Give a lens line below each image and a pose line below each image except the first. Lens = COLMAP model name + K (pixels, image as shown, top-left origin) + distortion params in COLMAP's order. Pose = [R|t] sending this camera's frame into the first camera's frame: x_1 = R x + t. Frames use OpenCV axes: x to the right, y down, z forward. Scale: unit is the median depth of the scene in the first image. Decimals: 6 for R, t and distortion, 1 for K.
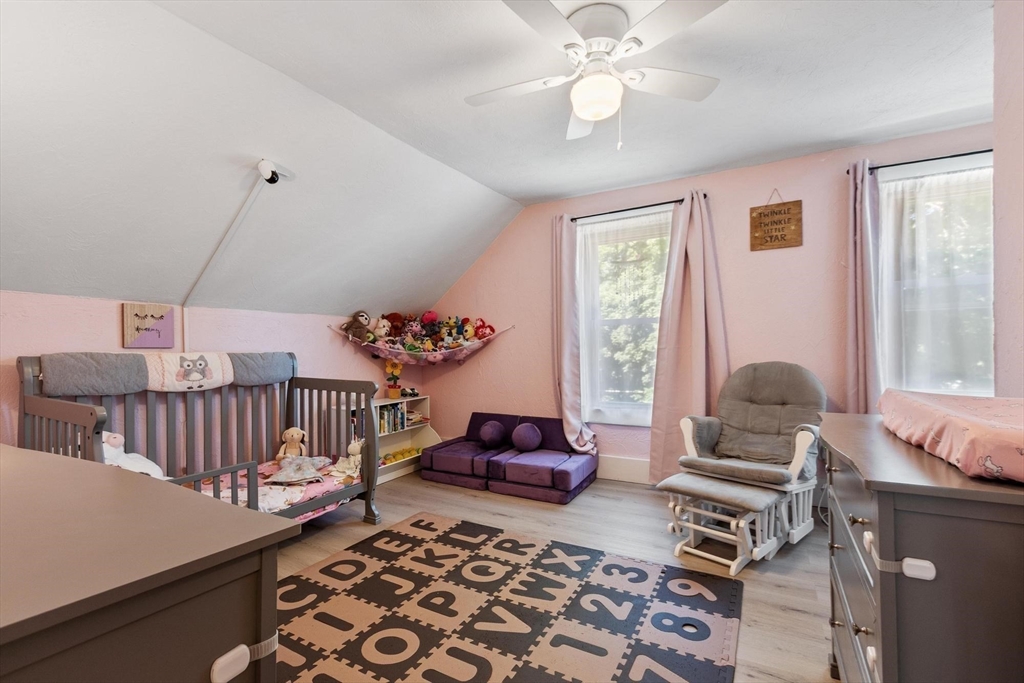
lens RADIAL K [[453.4, 0, 512.0], [0, 453.4, 343.0], [0, 0, 1]] dist [0.004232, 0.000055]
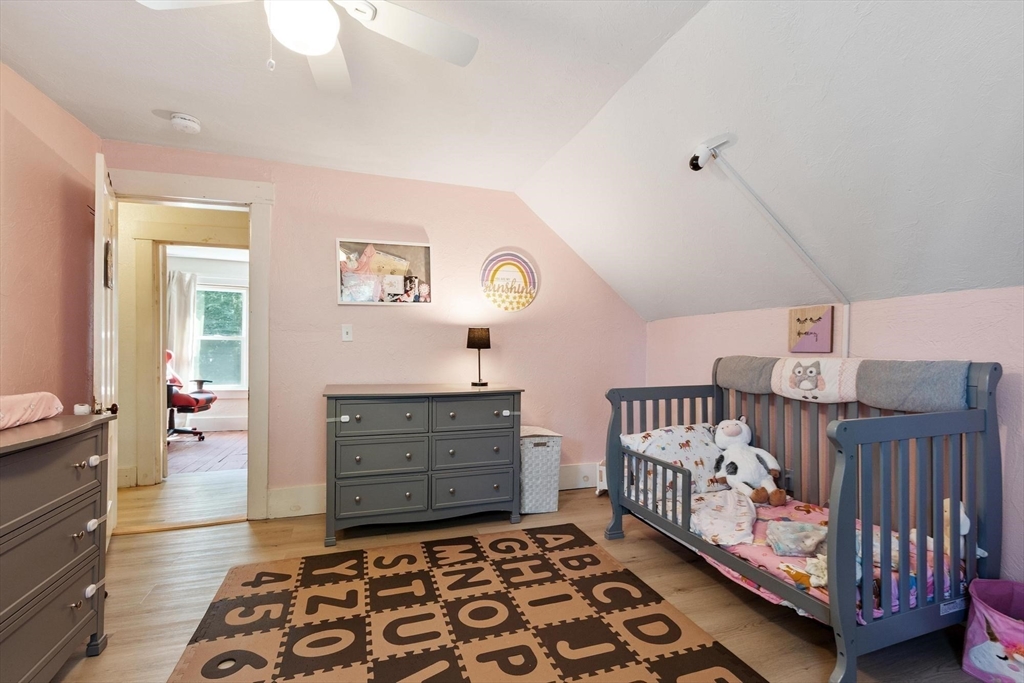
lens RADIAL K [[453.4, 0, 508.2], [0, 453.4, 349.1], [0, 0, 1]] dist [0.004232, 0.000055]
pose [[-0.664751, 0.004597, -0.747051, 0.448073], [0.009588, 0.999951, -0.002379, 0.000055], [0.747004, -0.008744, -0.664762, 1.487649]]
